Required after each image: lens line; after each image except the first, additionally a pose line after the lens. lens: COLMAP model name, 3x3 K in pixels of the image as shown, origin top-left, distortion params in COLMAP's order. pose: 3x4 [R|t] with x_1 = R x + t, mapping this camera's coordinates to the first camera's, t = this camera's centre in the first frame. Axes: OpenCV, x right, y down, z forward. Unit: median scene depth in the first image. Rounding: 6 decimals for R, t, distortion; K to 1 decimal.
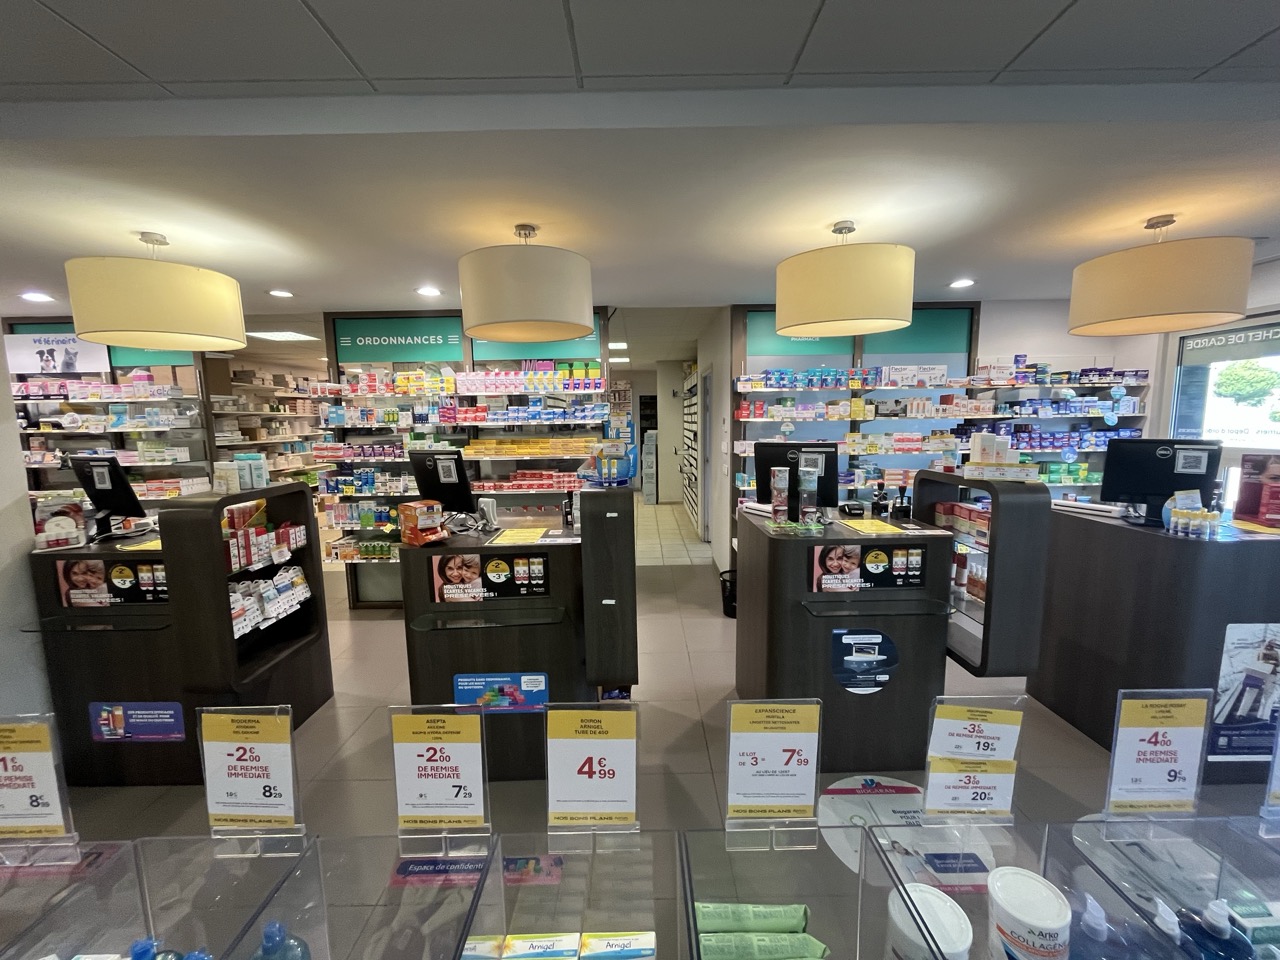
lens RADIAL K [[530.8, 0, 642.9], [0, 530.8, 481.6], [0, 0, 1]] dist [-0.001806, 0.000114]
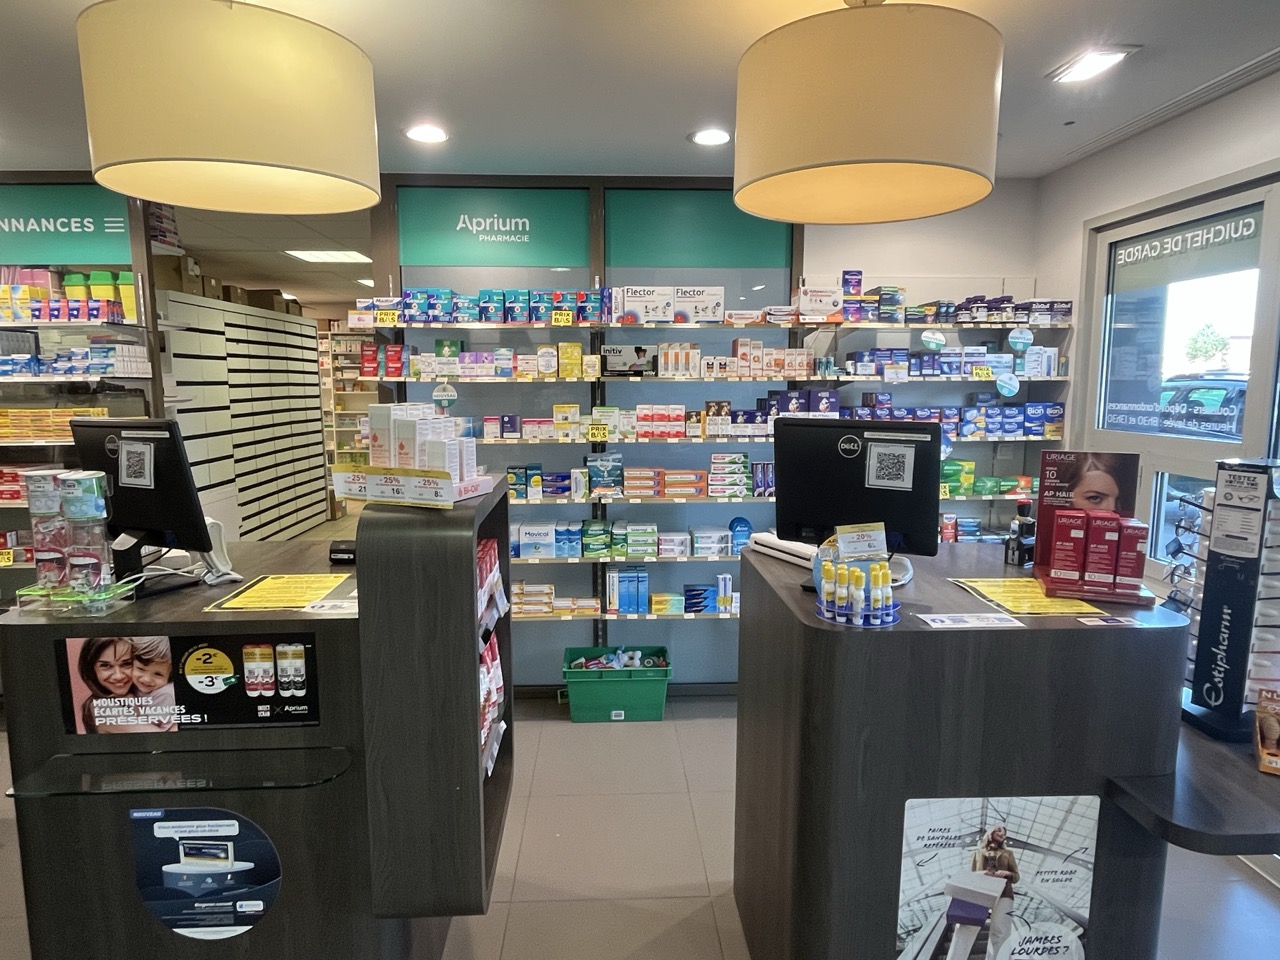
lens RADIAL K [[795.1, 0, 640.1], [0, 795.1, 485.1], [0, 0, 1]] dist [-0.001247, -0.001833]
pose [[0.999012, 0.007161, 0.043854, 0.443771], [-0.007542, 0.999935, 0.008542, -0.013769], [-0.043790, -0.008864, 0.999001, 0.151221]]
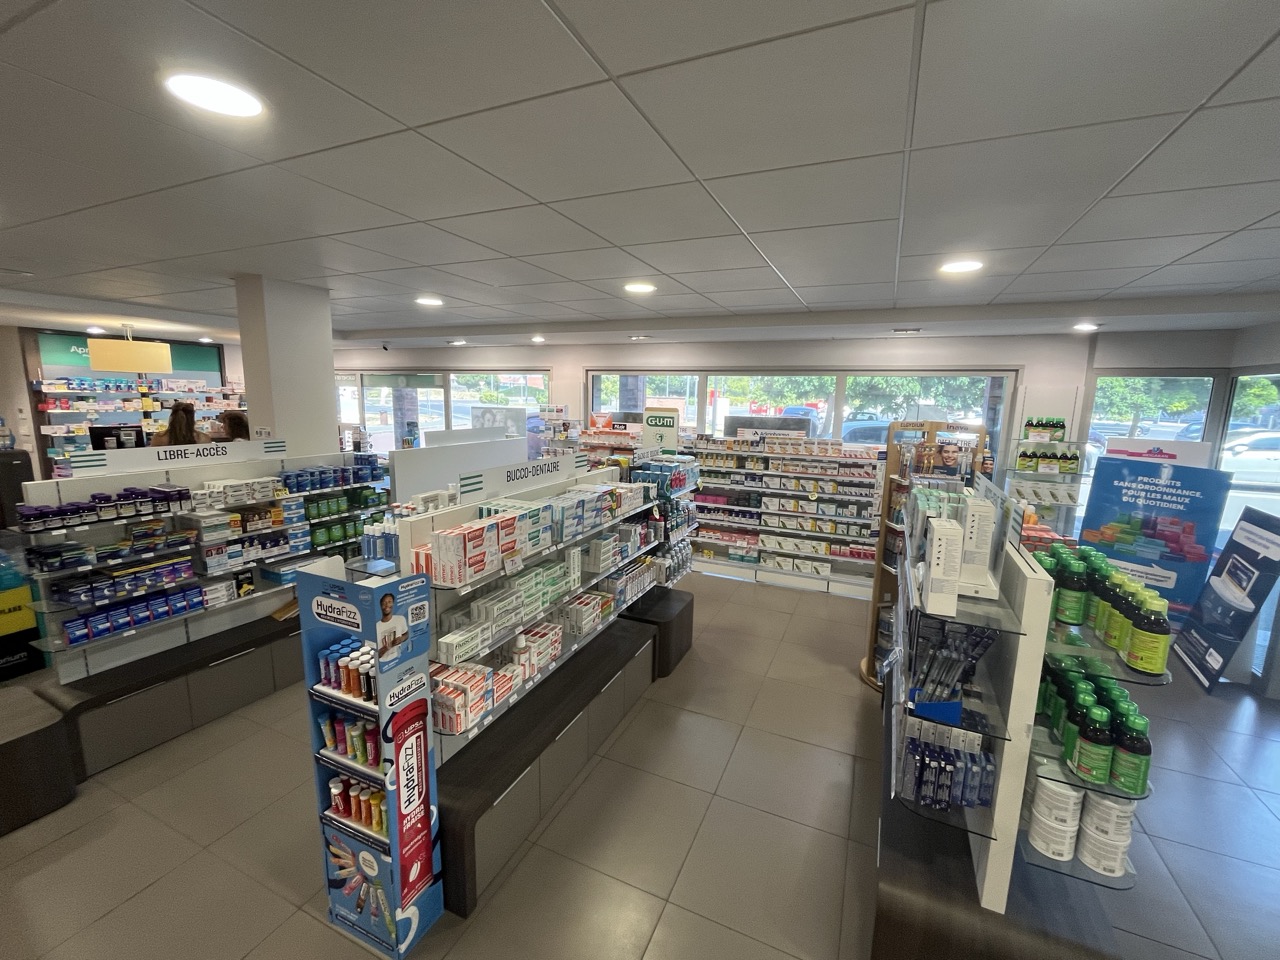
lens RADIAL K [[530.8, 0, 642.9], [0, 530.8, 481.6], [0, 0, 1]] dist [-0.001806, 0.000114]
pose [[0.414973, -0.121417, 0.901696, -0.474695], [0.084476, 0.991916, 0.094689, 0.076134], [-0.905903, 0.036878, 0.421876, -1.088963]]
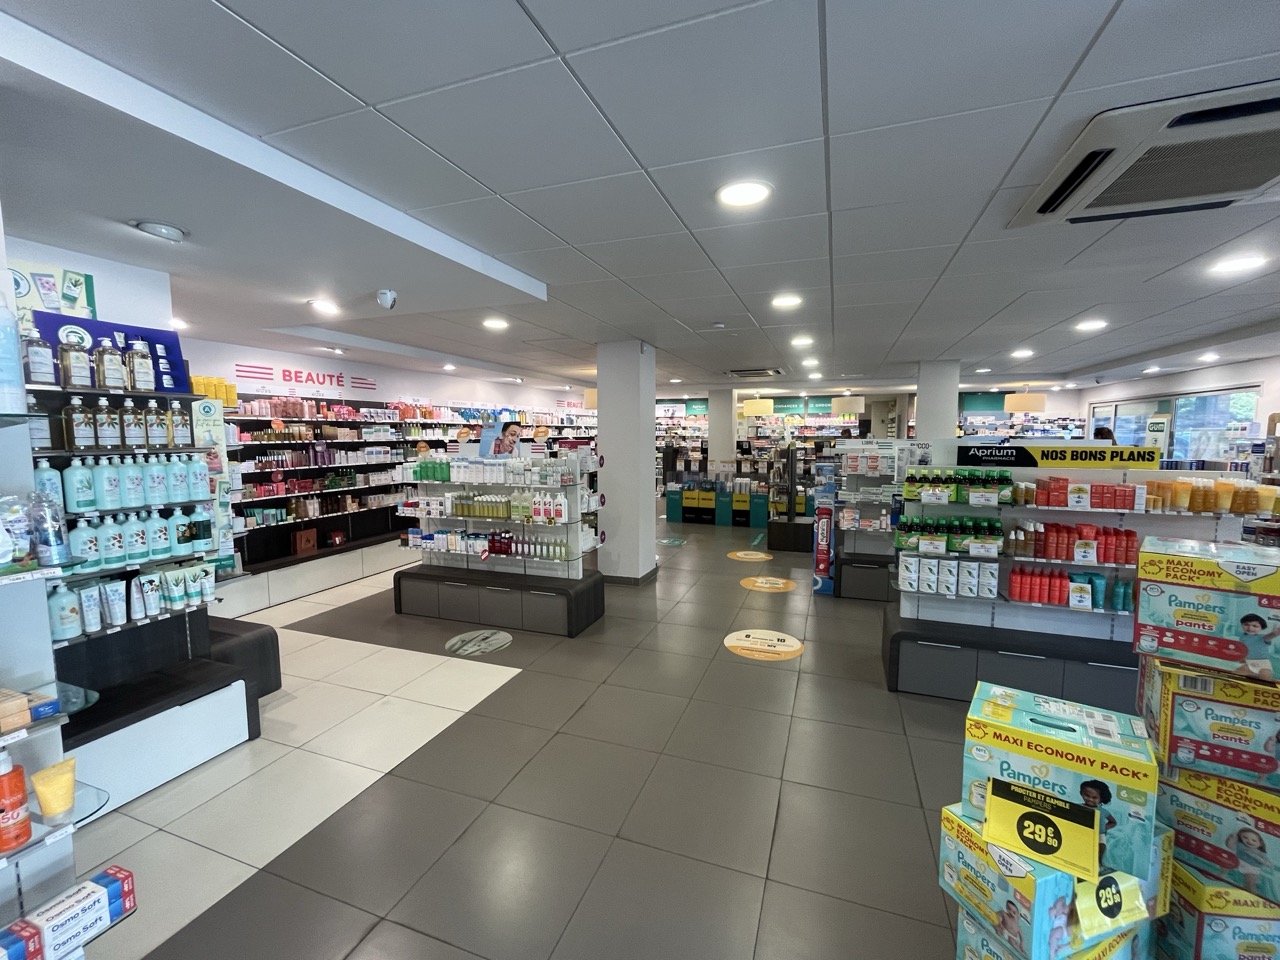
lens RADIAL K [[530.8, 0, 642.9], [0, 530.8, 481.6], [0, 0, 1]] dist [-0.001806, 0.000114]
pose [[0.938430, 0.046138, -0.342376, -0.169722], [-0.055663, 0.998287, -0.018041, 0.260293], [0.340957, 0.035988, 0.939390, -2.134912]]
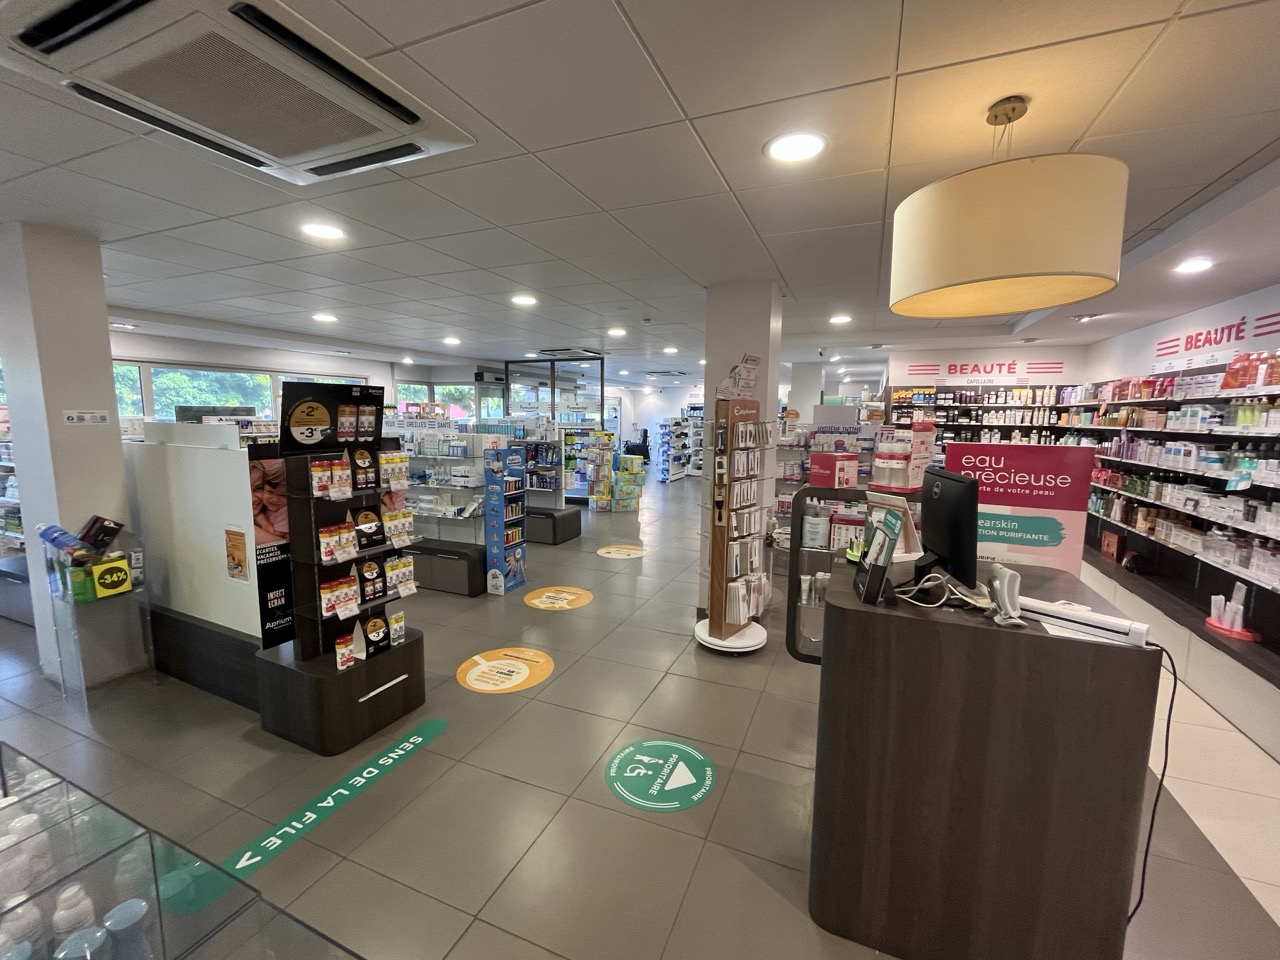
lens RADIAL K [[530.8, 0, 642.9], [0, 530.8, 481.6], [0, 0, 1]] dist [-0.001806, 0.000114]
pose [[-0.921847, -0.042737, 0.385190, -0.941439], [0.050769, 0.972020, 0.229348, -0.017297], [-0.384214, 0.230979, -0.893884, 0.250952]]
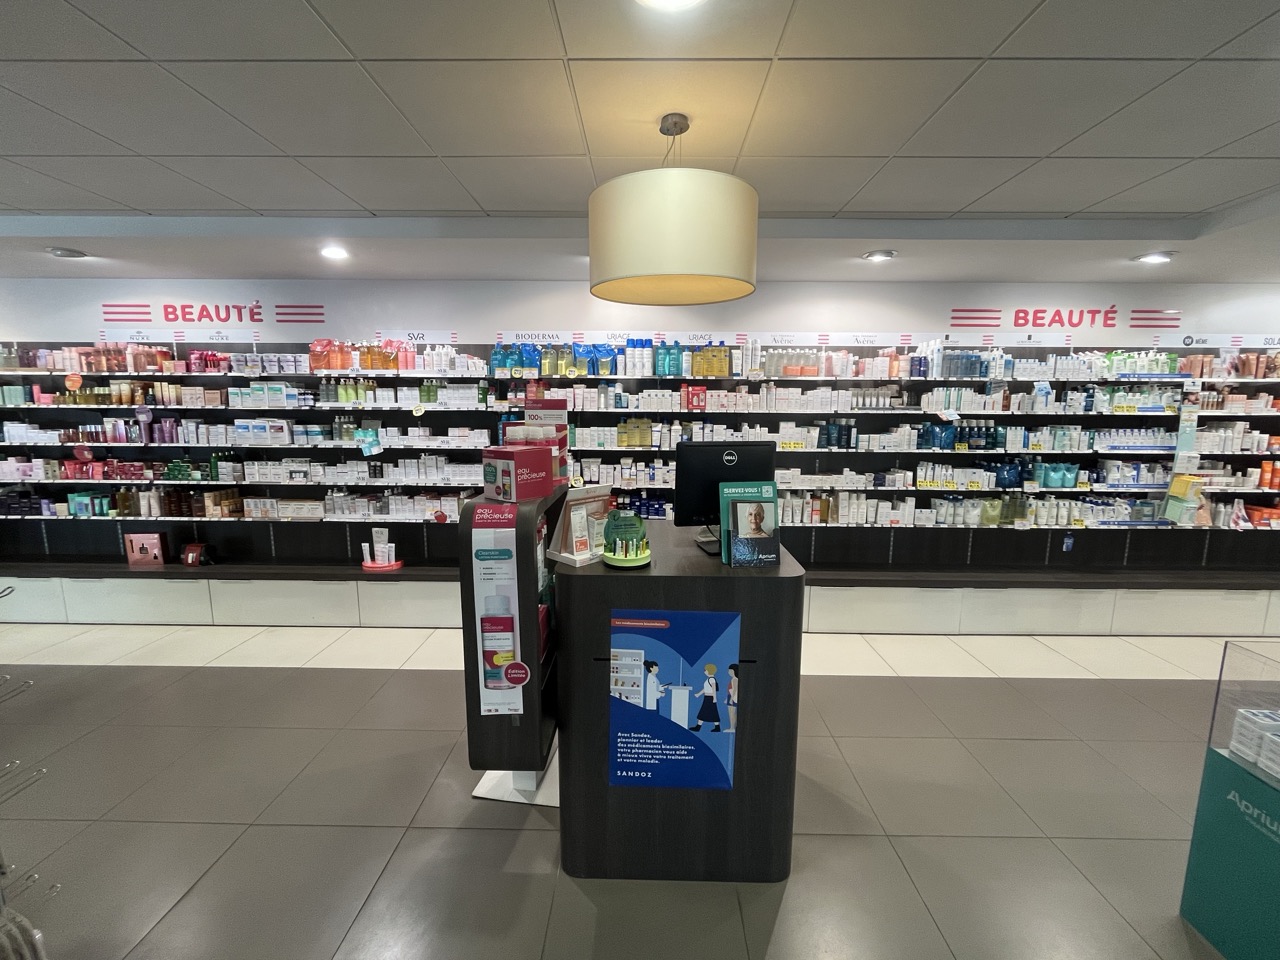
lens RADIAL K [[530.8, 0, 642.9], [0, 530.8, 481.6], [0, 0, 1]] dist [-0.001806, 0.000114]
pose [[-0.015165, 0.157691, -0.987372, -0.523882], [-0.130132, 0.978775, 0.158317, 0.047748], [0.991381, 0.130889, 0.005678, -0.270501]]
